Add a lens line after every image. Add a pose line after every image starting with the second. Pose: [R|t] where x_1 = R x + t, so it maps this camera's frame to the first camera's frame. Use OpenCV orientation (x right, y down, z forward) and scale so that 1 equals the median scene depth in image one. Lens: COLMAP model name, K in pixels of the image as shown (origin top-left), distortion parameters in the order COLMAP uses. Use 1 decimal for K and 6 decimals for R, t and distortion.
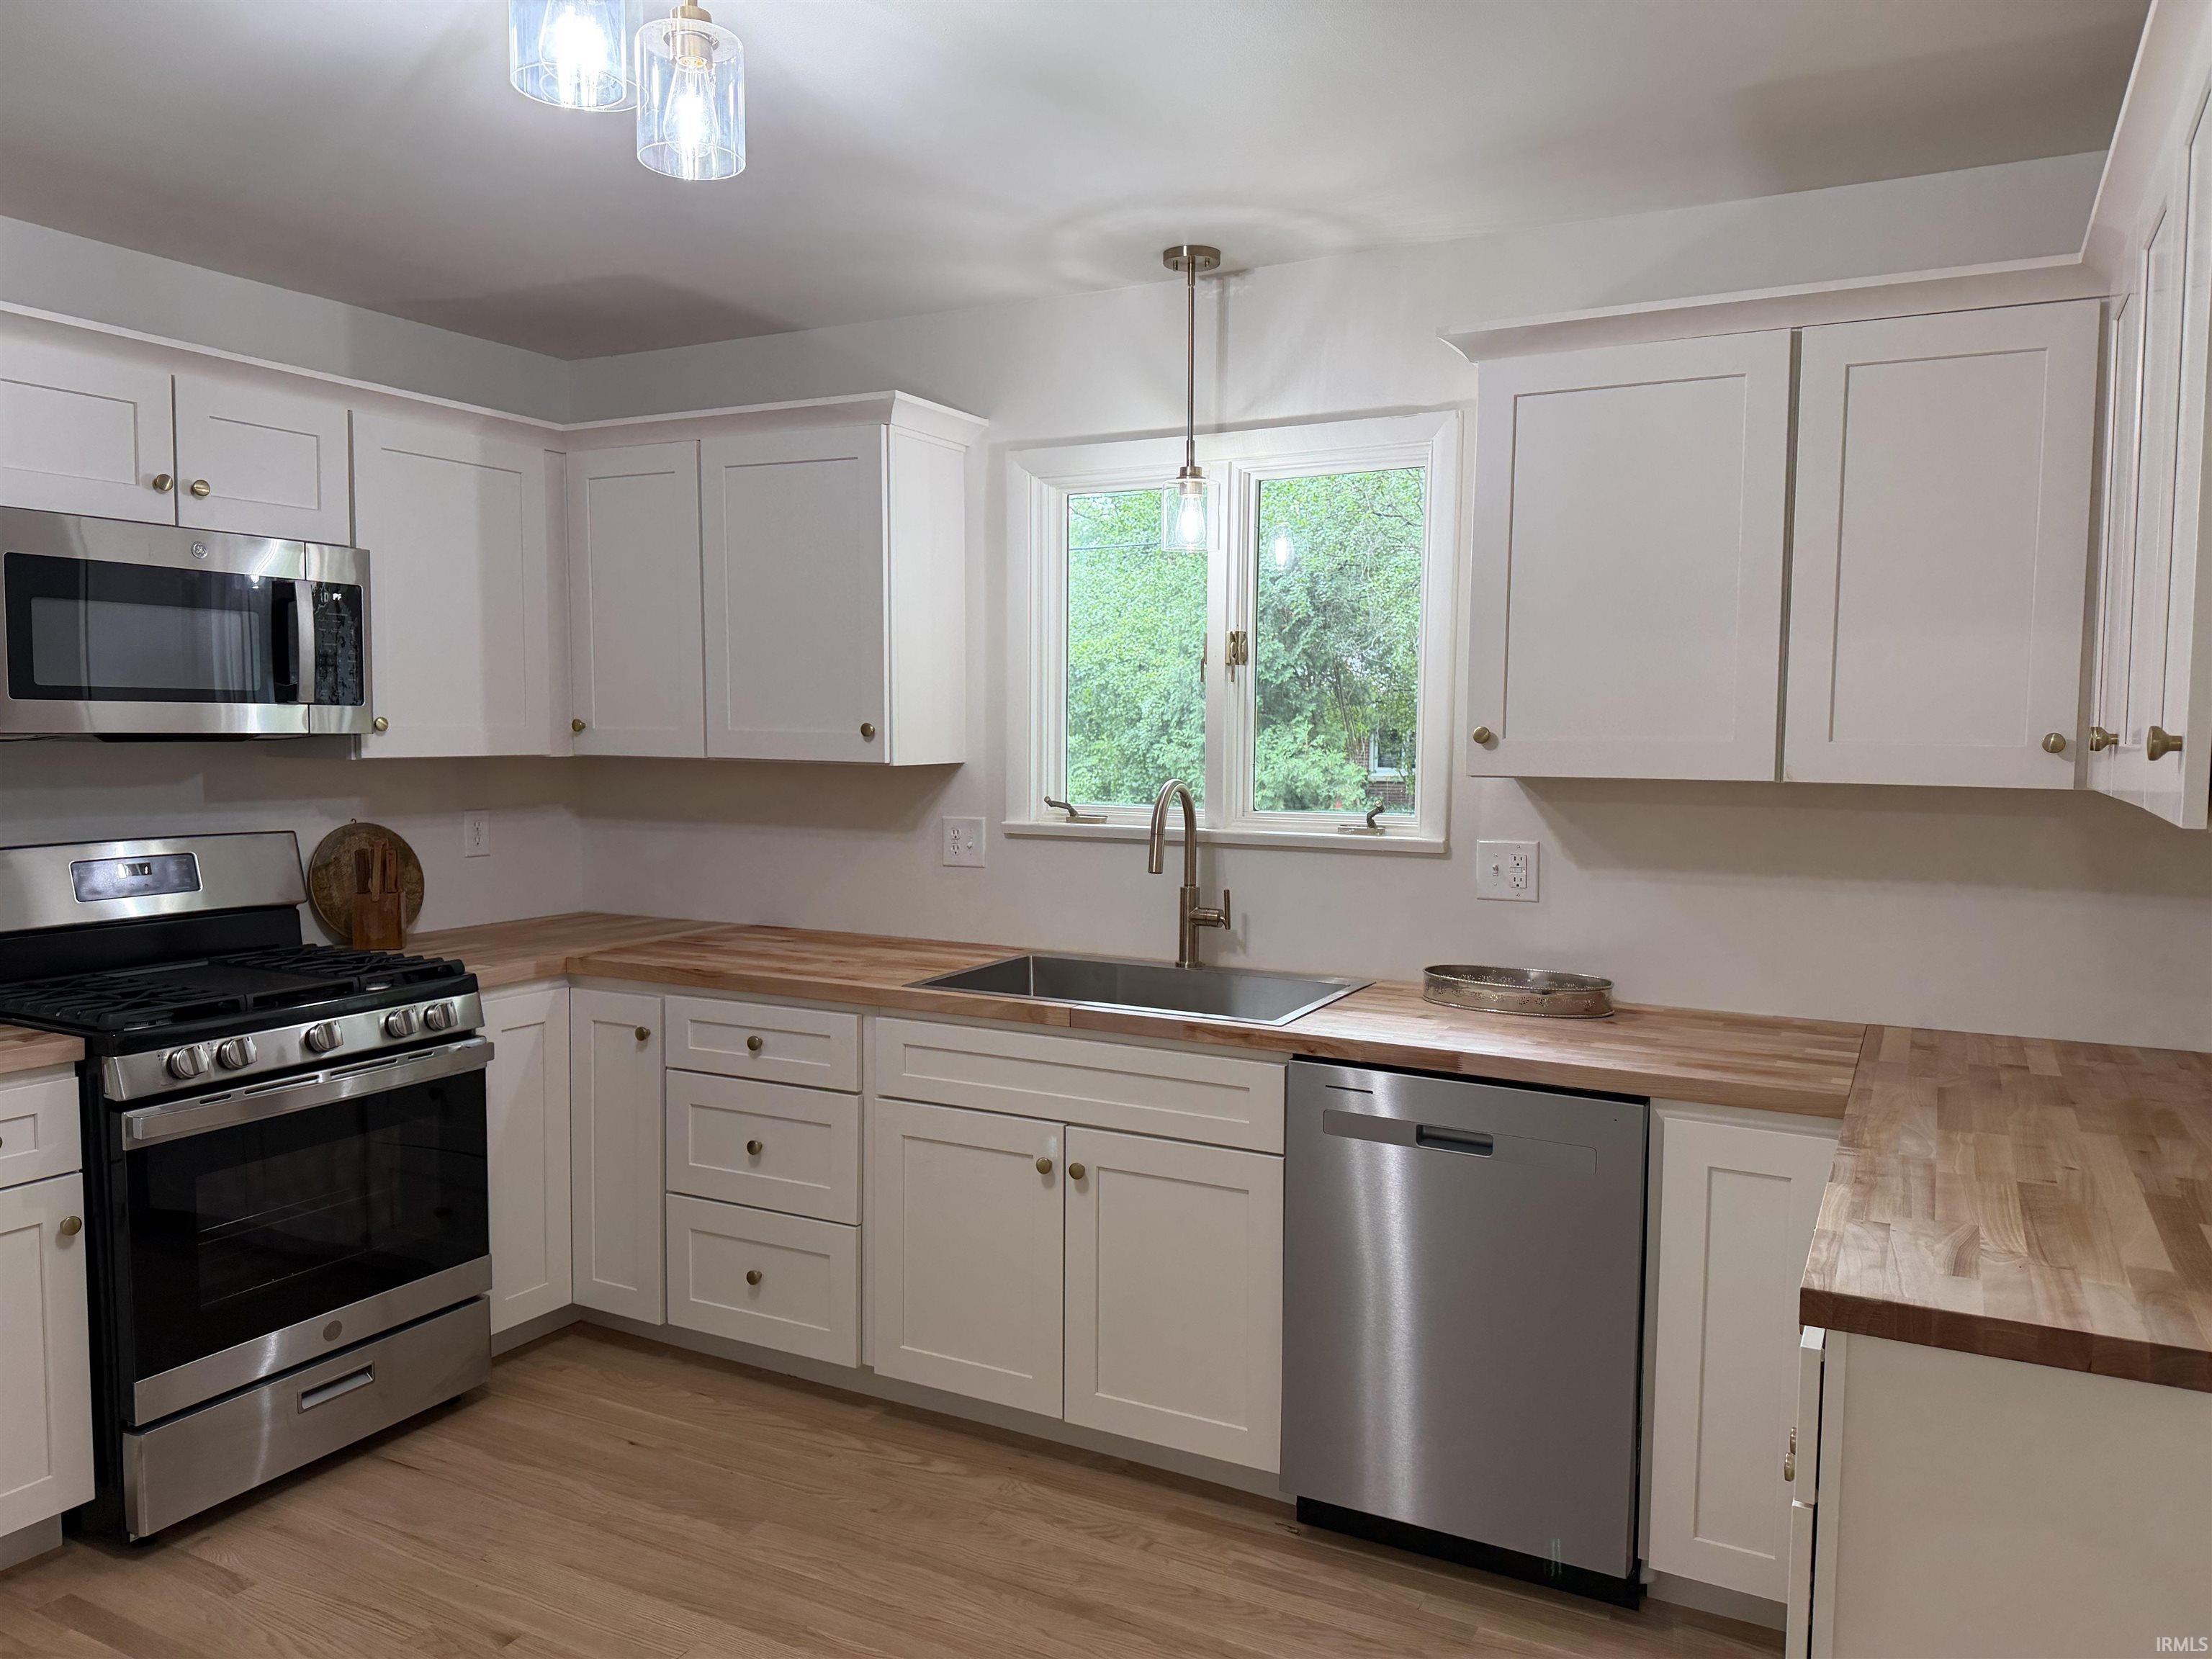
lens RADIAL K [[1557.3, 0, 1144.7], [0, 1557.3, 832.4], [0, 0, 1]] dist [0.116046, -0.163116]
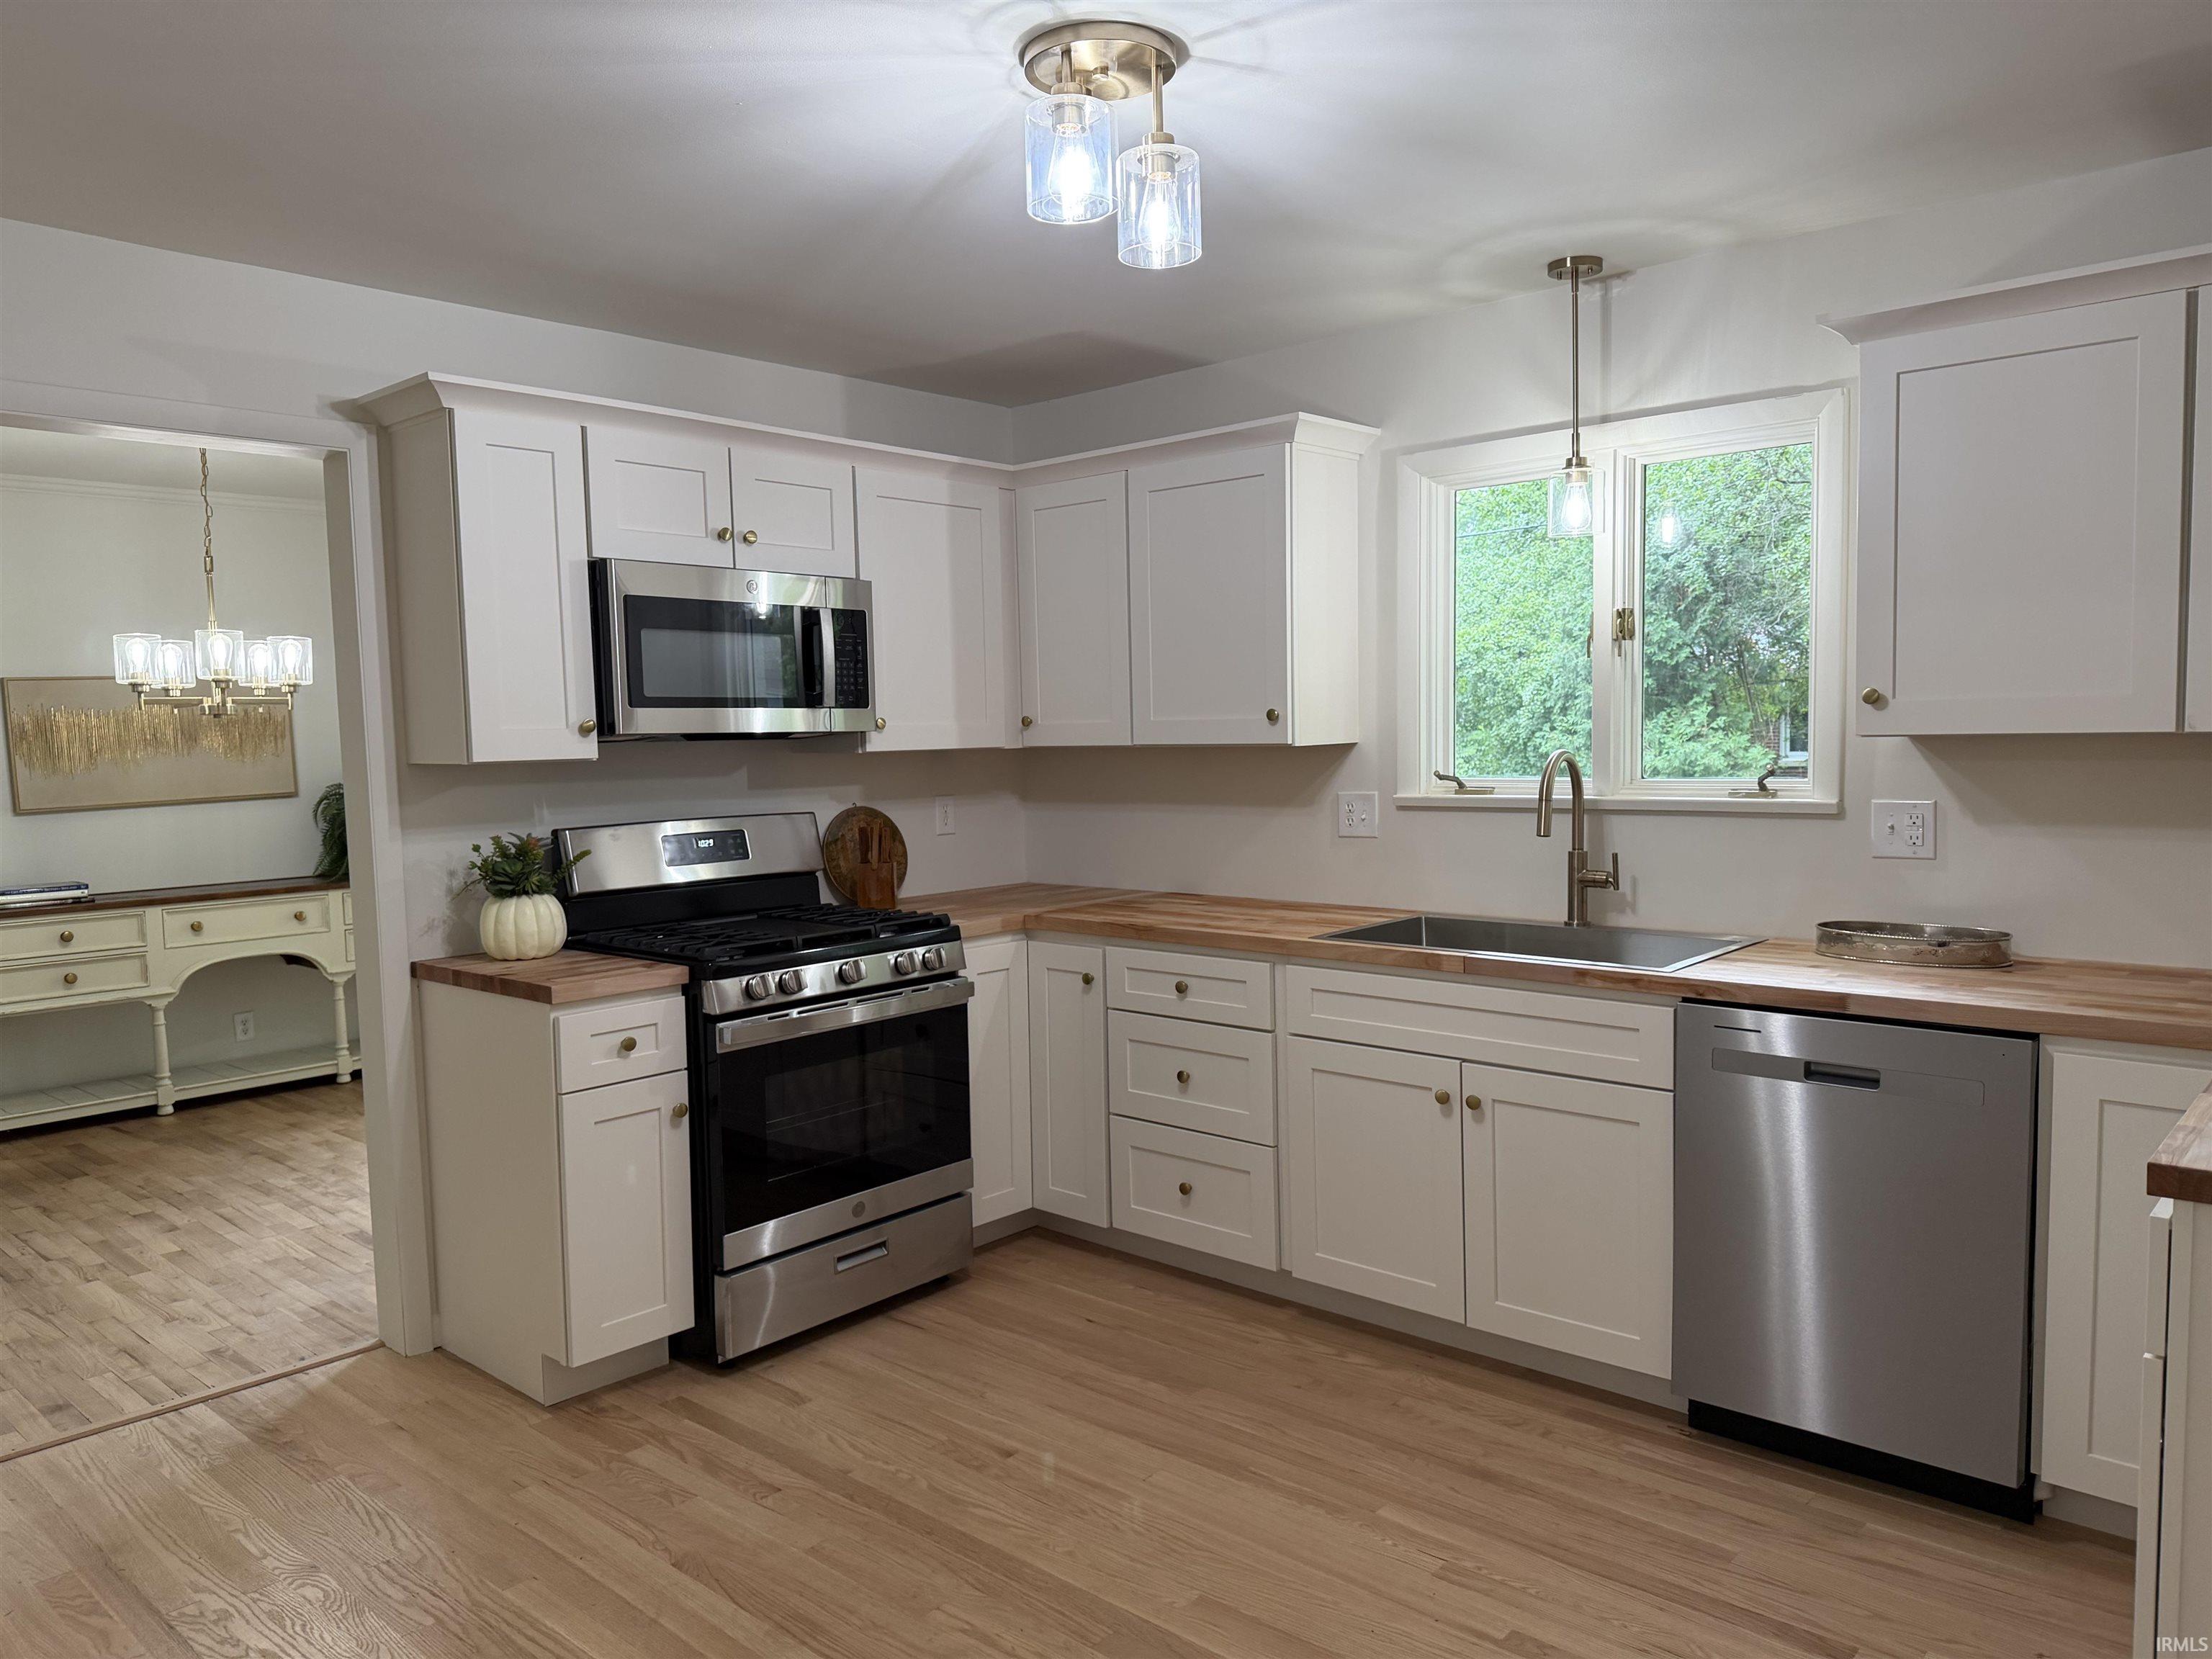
lens RADIAL K [[1545.3, 0, 1106.0], [0, 1545.3, 829.5], [0, 0, 1]] dist [0.079305, -0.104010]
pose [[0.965277, -0.010101, -0.261034, -0.004579], [0.010503, 0.999945, 0.000145, 0.018313], [0.261018, -0.002881, 0.965330, -0.120412]]
